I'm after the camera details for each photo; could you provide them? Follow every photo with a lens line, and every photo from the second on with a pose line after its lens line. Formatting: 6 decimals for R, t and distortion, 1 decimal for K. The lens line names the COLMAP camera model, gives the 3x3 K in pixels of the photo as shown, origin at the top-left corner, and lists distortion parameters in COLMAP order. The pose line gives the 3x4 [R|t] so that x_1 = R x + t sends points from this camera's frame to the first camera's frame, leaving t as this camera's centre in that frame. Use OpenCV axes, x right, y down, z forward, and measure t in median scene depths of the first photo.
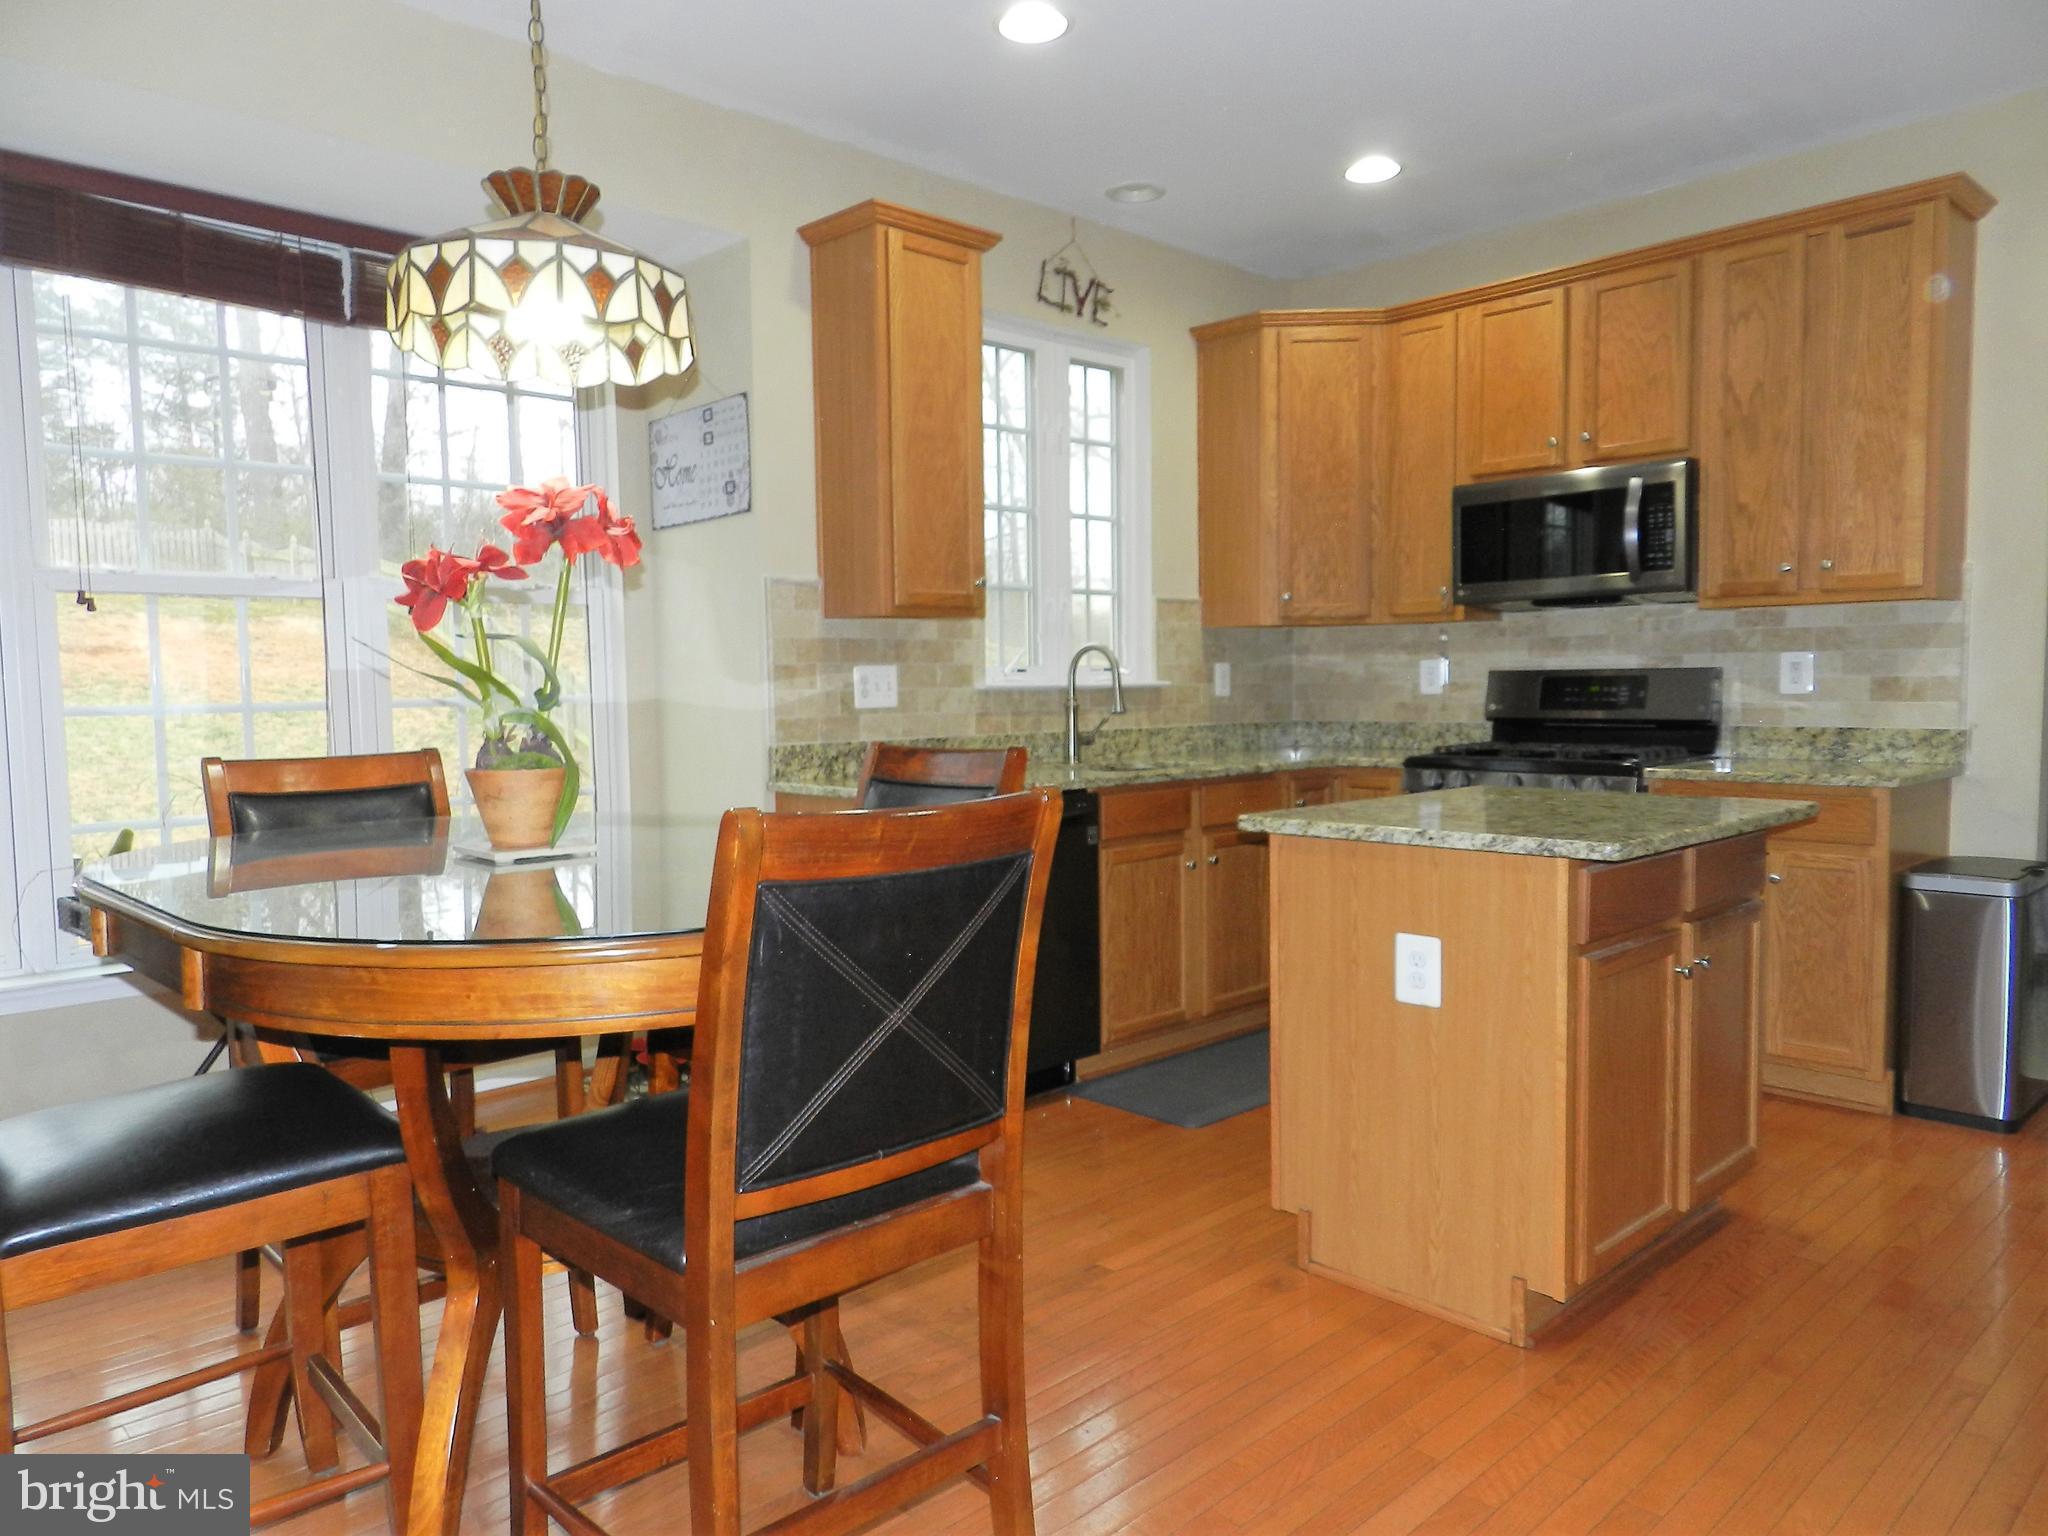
lens RADIAL K [[1398.6, 0, 1013.6], [0, 1398.6, 776.0], [0, 0, 1]] dist [0.033945, -0.013402]
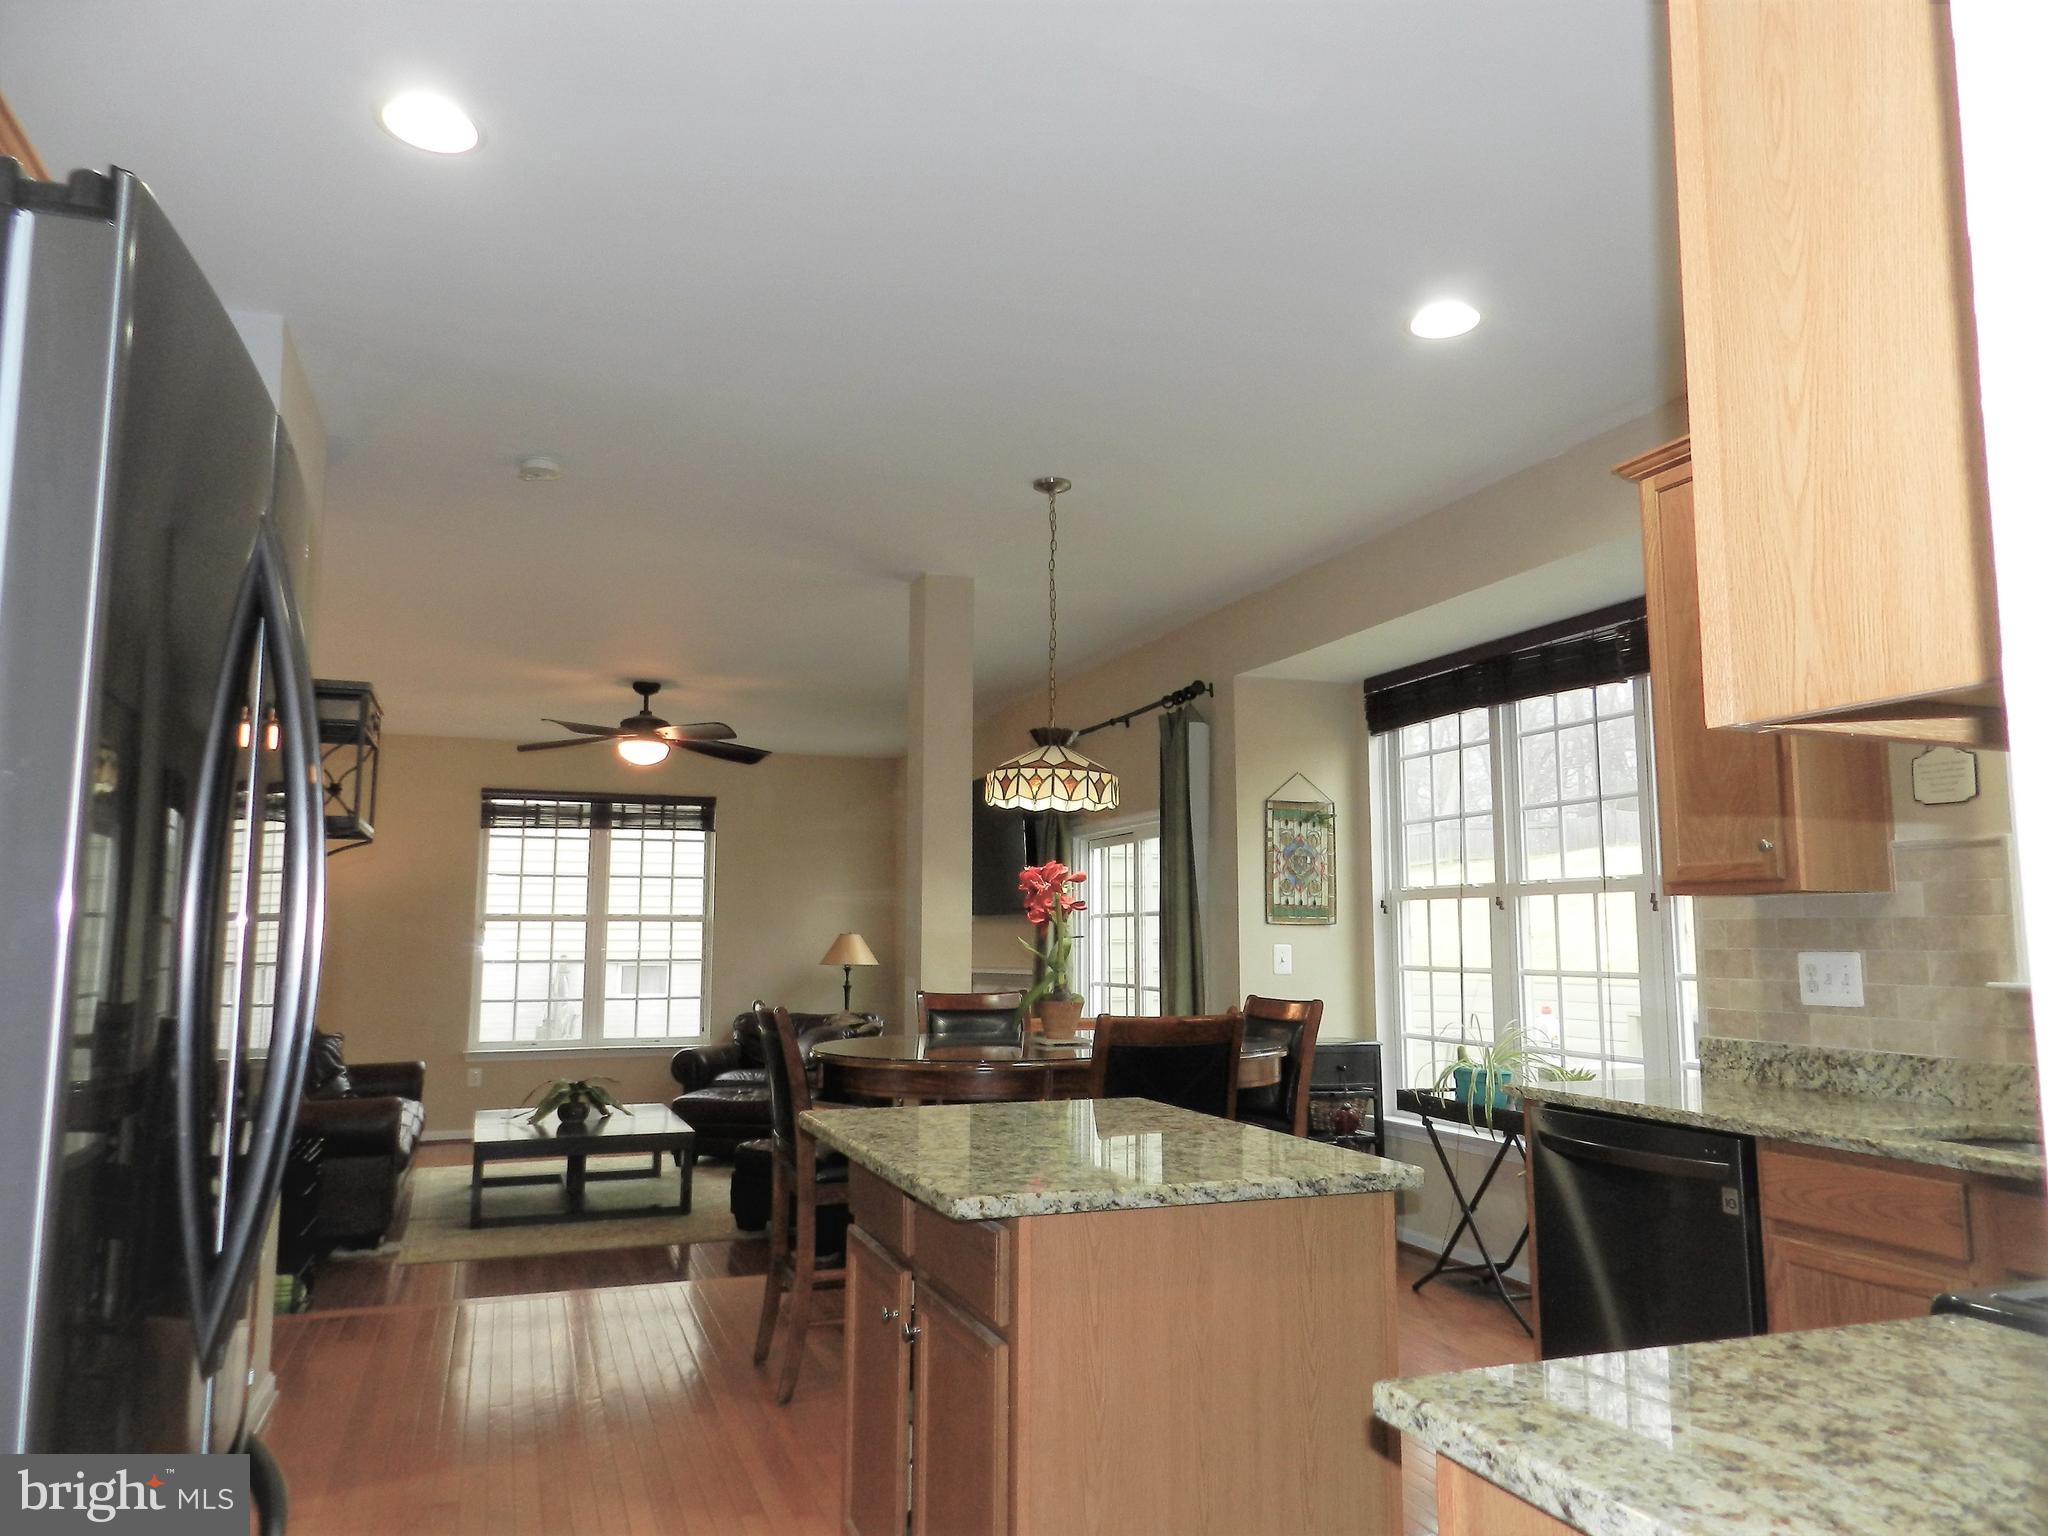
lens RADIAL K [[1398.6, 0, 1024.4], [0, 1398.6, 773.1], [0, 0, 1]] dist [0.033945, -0.013402]
pose [[-0.383424, -0.099708, -0.918174, 0.724898], [-0.063773, 0.994641, -0.081380, -0.075889], [0.921368, 0.027352, -0.387728, 0.788557]]
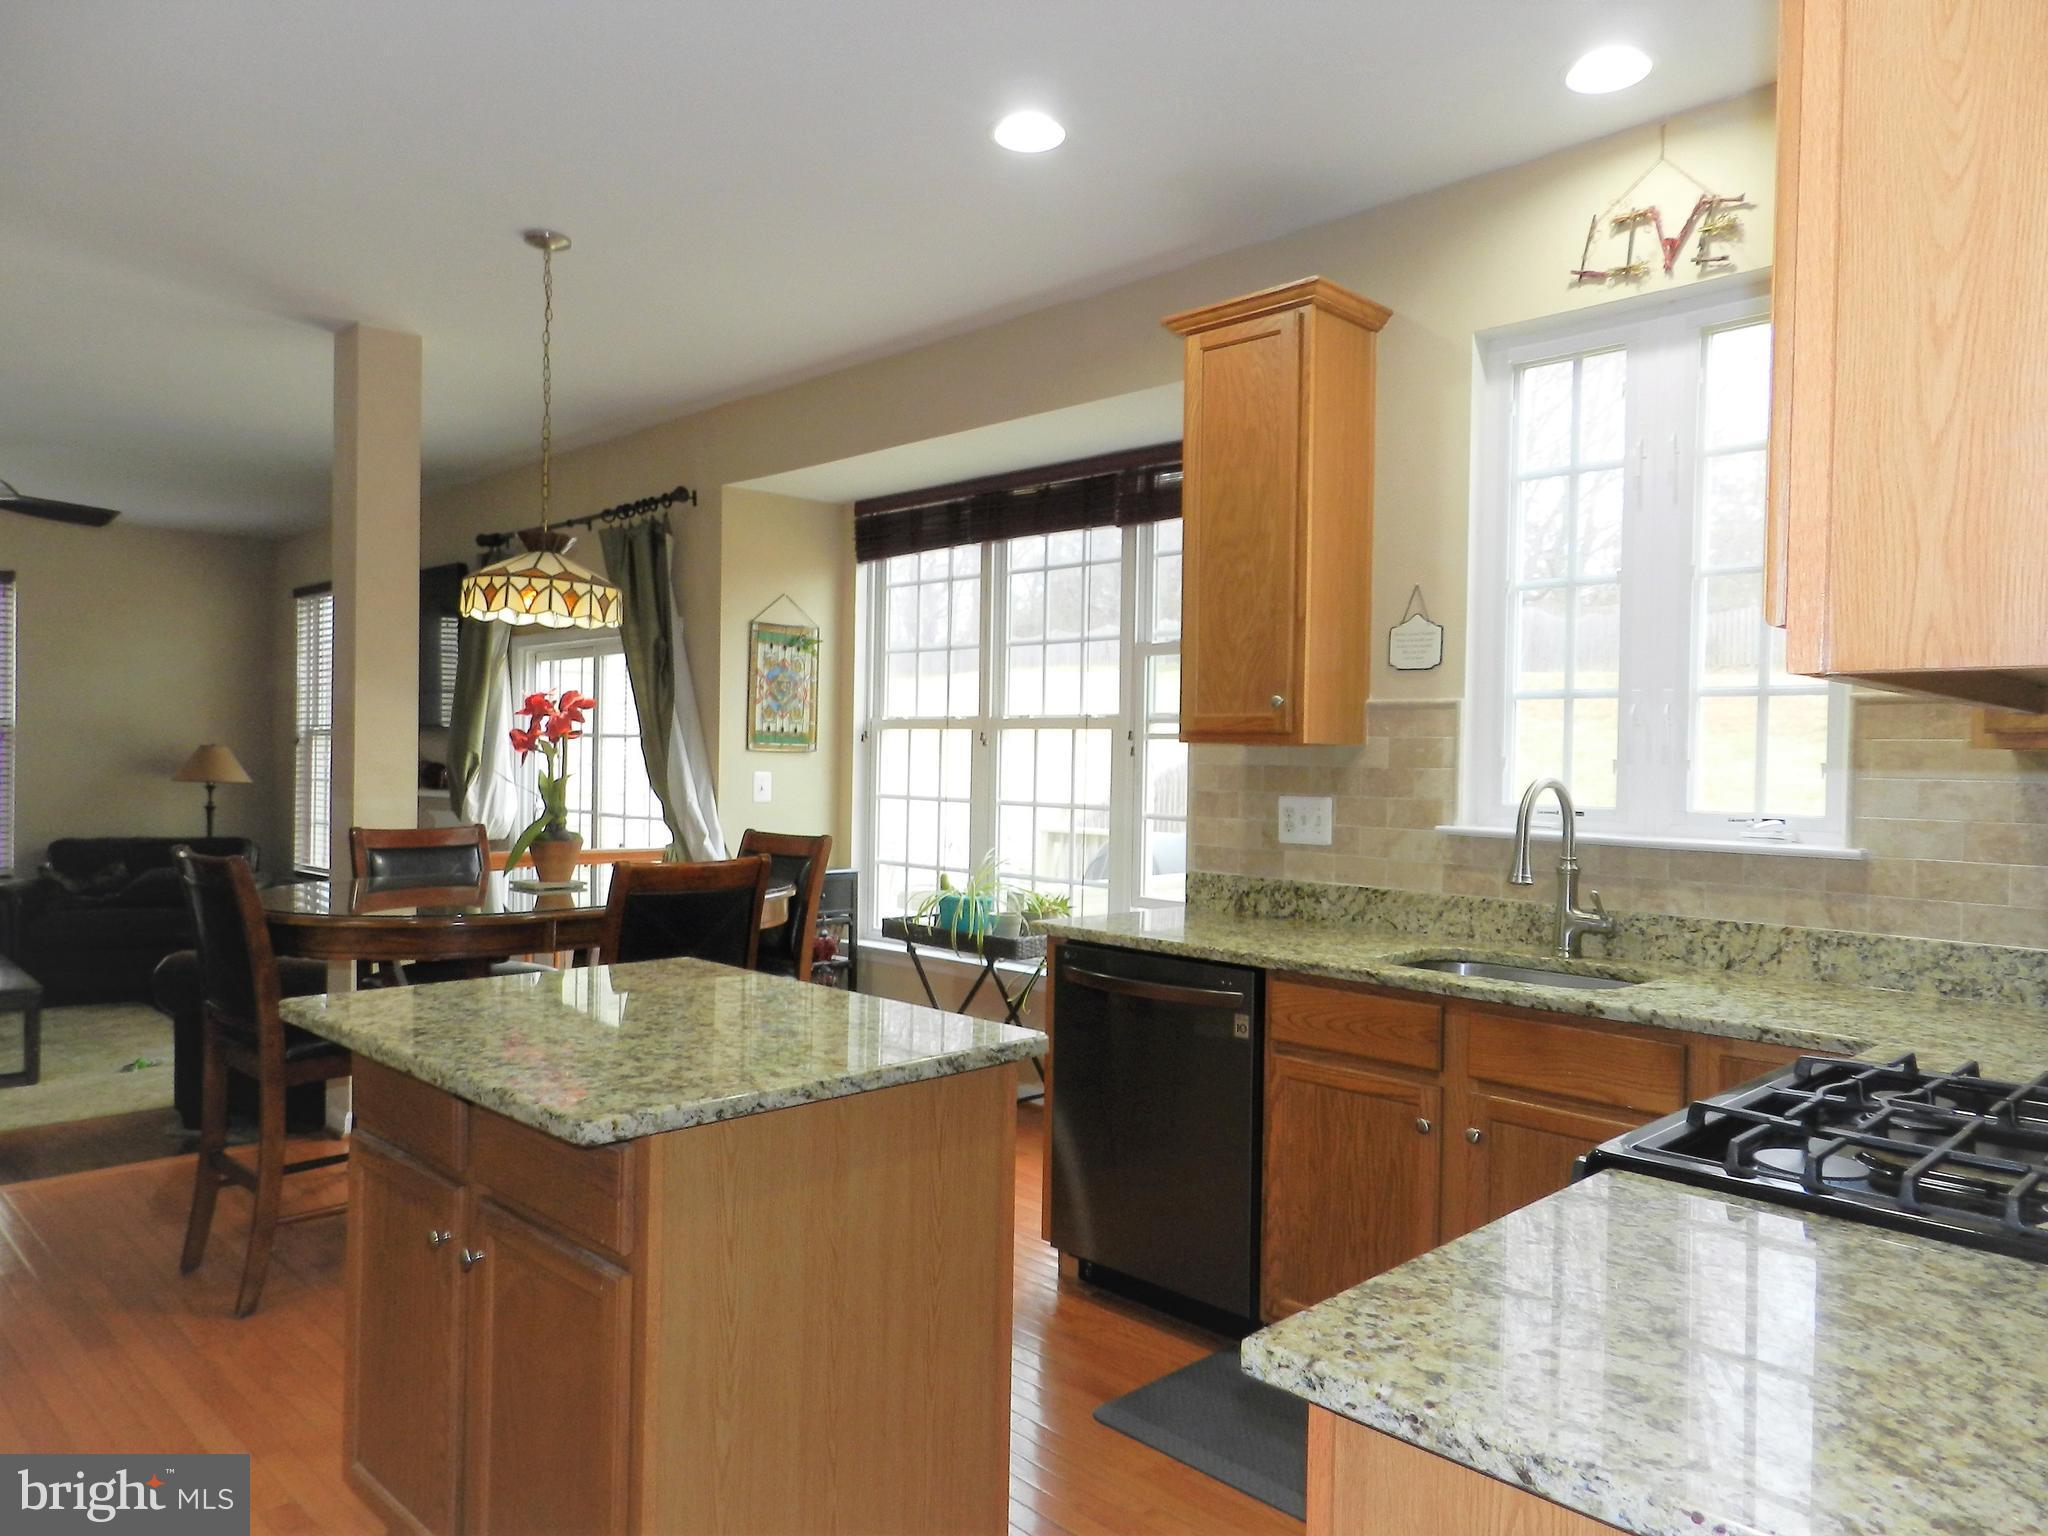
lens RADIAL K [[1398.6, 0, 1025.8], [0, 1398.6, 768.7], [0, 0, 1]] dist [0.033945, -0.013402]
pose [[0.030905, 0.021150, -0.999299, 0.689289], [-0.088960, 0.995867, 0.018326, -0.085826], [0.995556, 0.088331, 0.032658, 0.705266]]
